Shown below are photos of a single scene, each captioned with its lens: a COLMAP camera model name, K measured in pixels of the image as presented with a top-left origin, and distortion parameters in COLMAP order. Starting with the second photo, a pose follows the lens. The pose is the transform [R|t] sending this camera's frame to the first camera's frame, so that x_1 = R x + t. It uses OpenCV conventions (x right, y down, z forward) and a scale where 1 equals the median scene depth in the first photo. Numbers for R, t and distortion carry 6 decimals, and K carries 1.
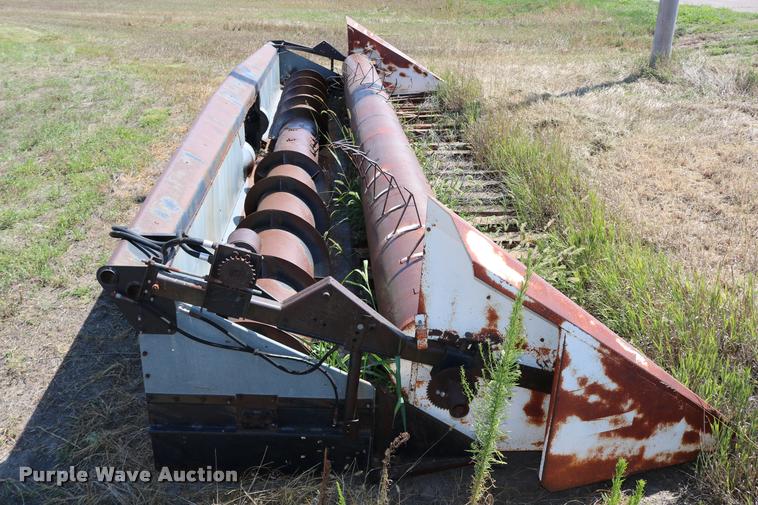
lens RADIAL K [[657.5, 0, 382.8], [0, 657.5, 252.8], [0, 0, 1]] dist [-0.121936, 0.096586]
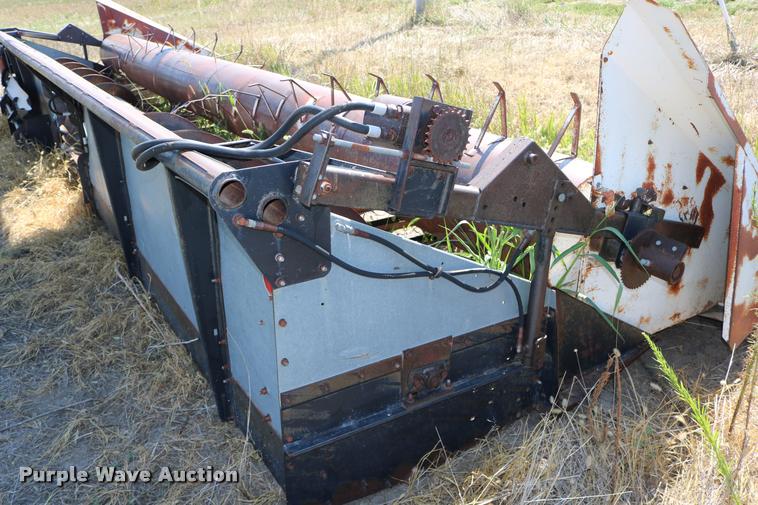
lens RADIAL K [[657.5, 0, 378.5], [0, 657.5, 257.5], [0, 0, 1]] dist [-0.121936, 0.096586]
pose [[0.876988, -0.236351, 0.418366, -0.495772], [0.243850, 0.969132, 0.036335, 0.091515], [-0.414040, 0.070153, 0.907551, 0.383324]]
